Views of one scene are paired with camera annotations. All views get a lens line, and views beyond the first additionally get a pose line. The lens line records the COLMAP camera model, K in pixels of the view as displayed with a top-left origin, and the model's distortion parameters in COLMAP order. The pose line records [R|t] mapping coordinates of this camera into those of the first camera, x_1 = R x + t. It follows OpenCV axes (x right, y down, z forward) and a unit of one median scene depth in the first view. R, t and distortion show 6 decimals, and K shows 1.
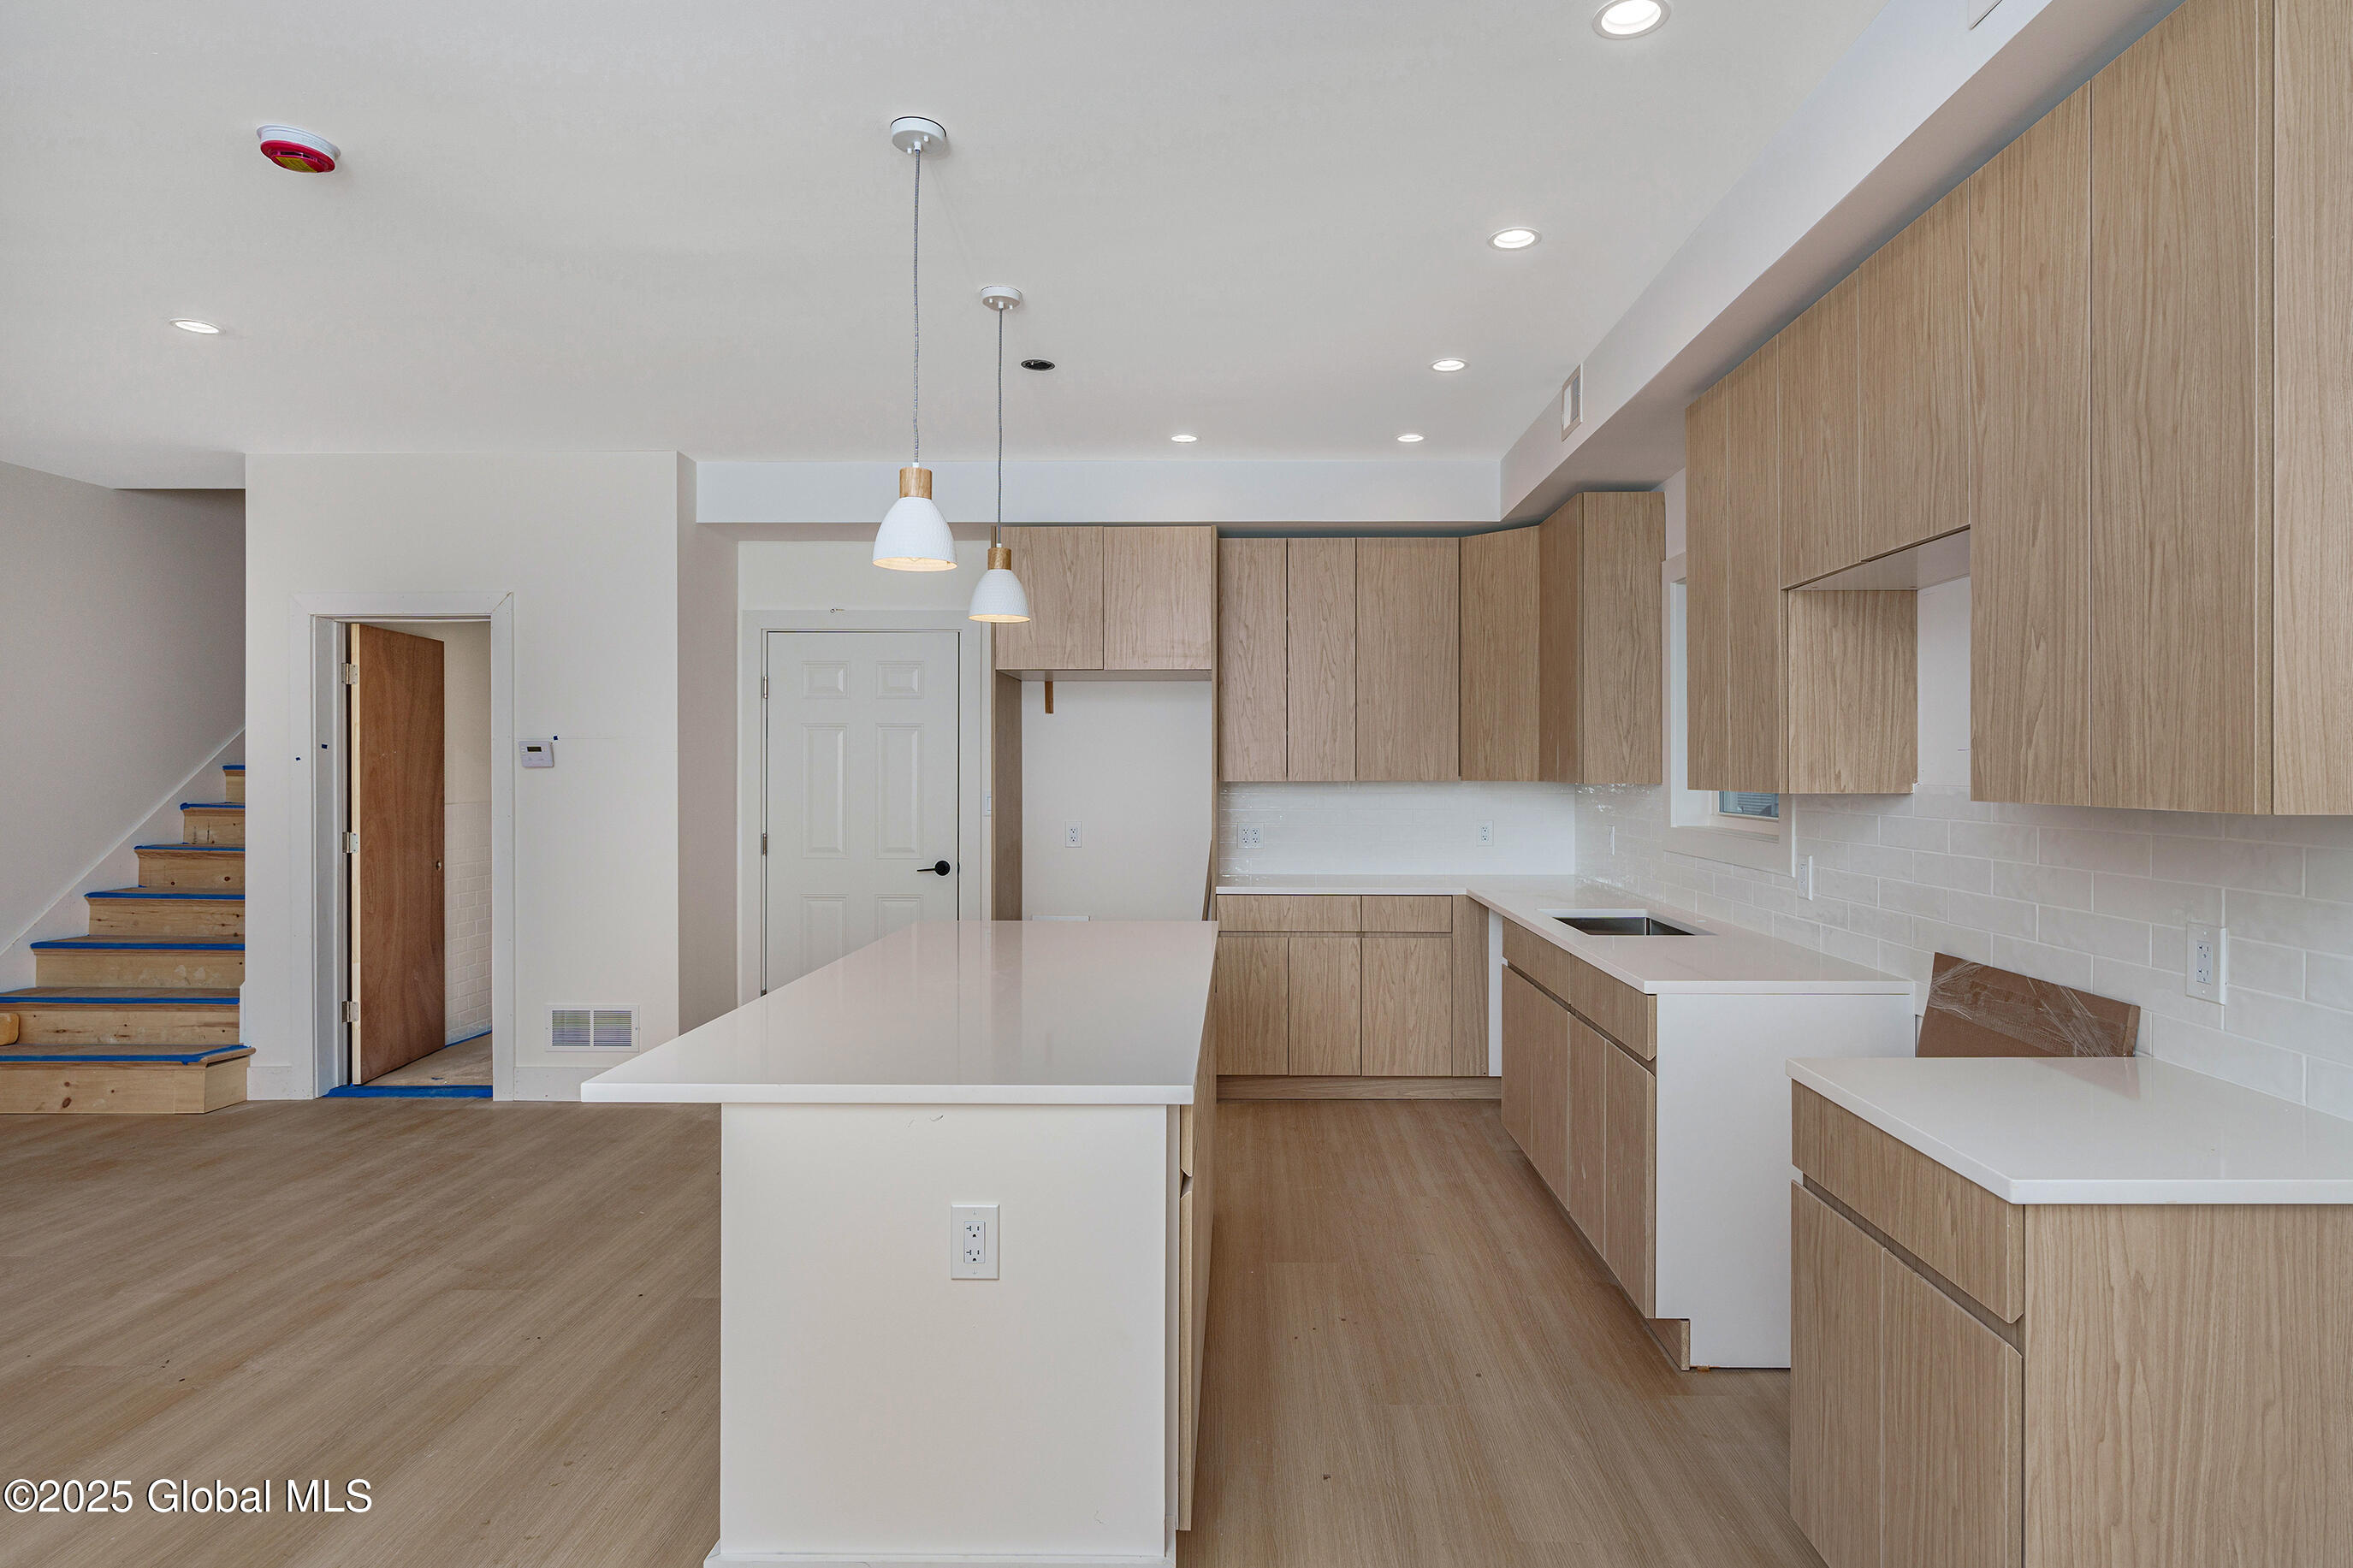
lens RADIAL K [[1231.1, 0, 1176.5], [0, 1231.1, 784.0], [0, 0, 1]] dist [-0.002400, -0.000191]
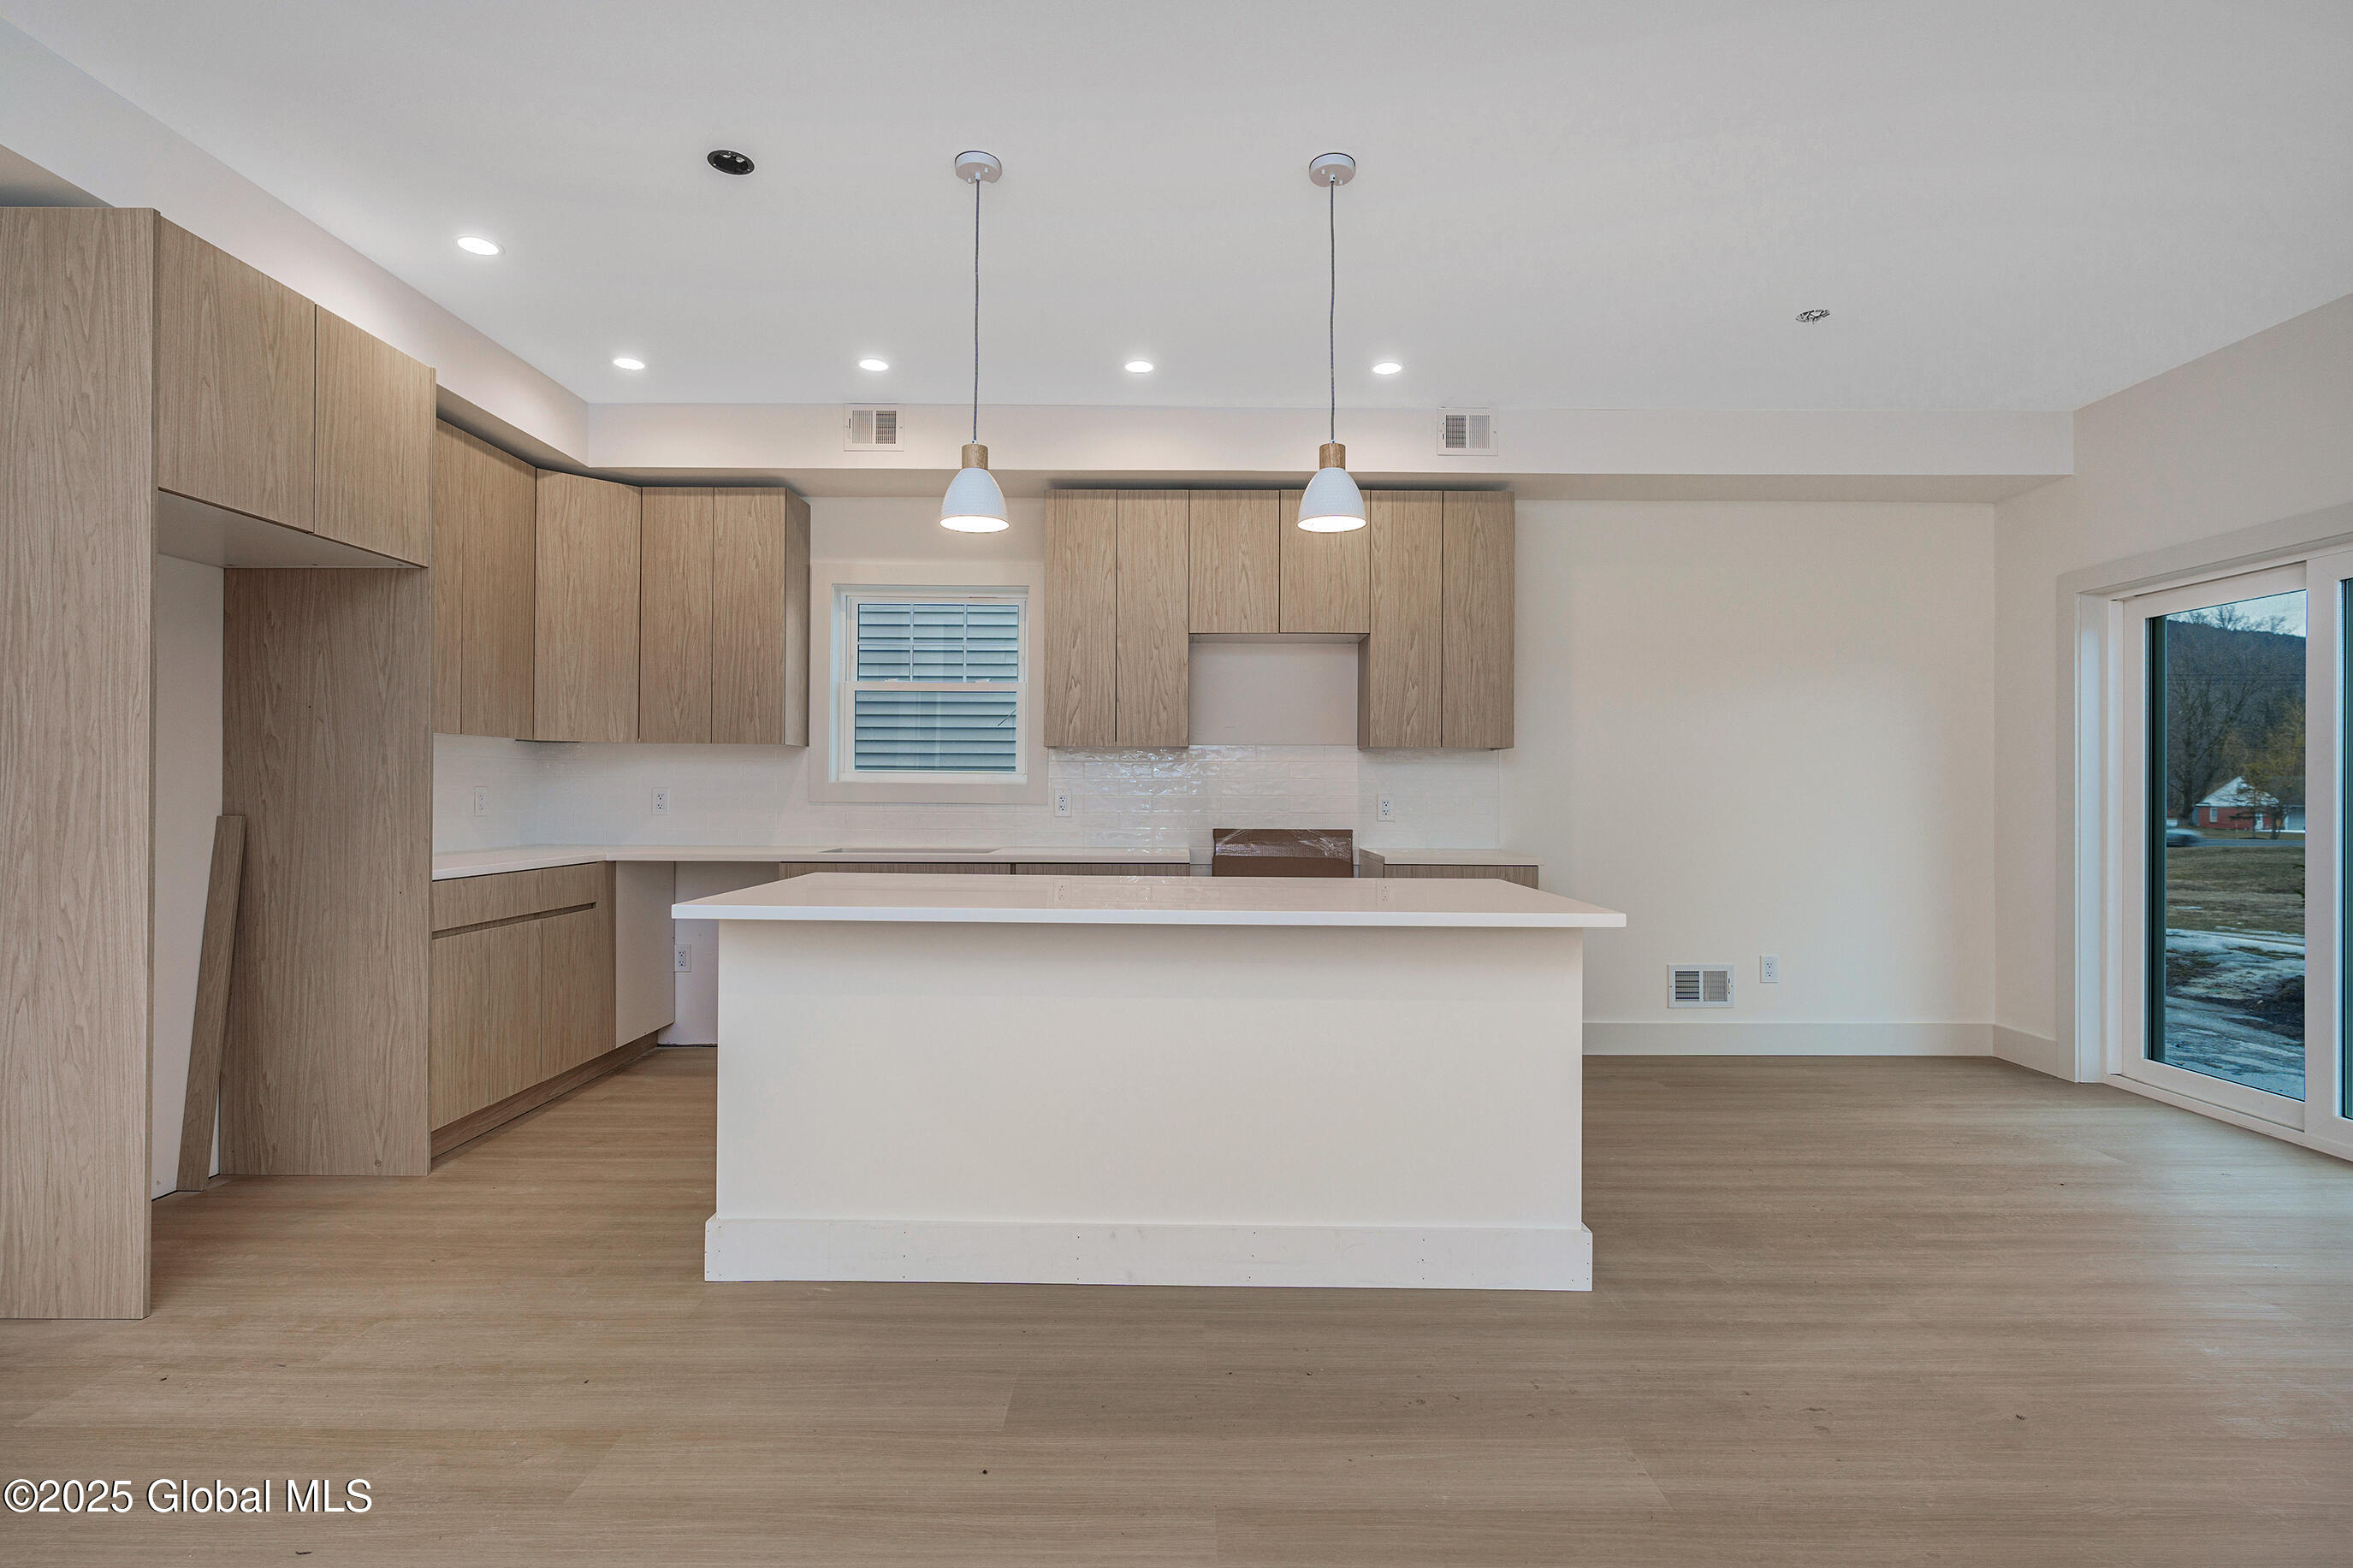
lens RADIAL K [[1220.5, 0, 1176.5], [0, 1220.5, 784.0], [0, 0, 1]] dist [0.000282, 0.000002]
pose [[-0.040997, 0.000237, 0.999159, -1.177420], [0.002990, 0.999996, -0.000115, 0.057568], [-0.999155, 0.002983, -0.040997, 1.004557]]
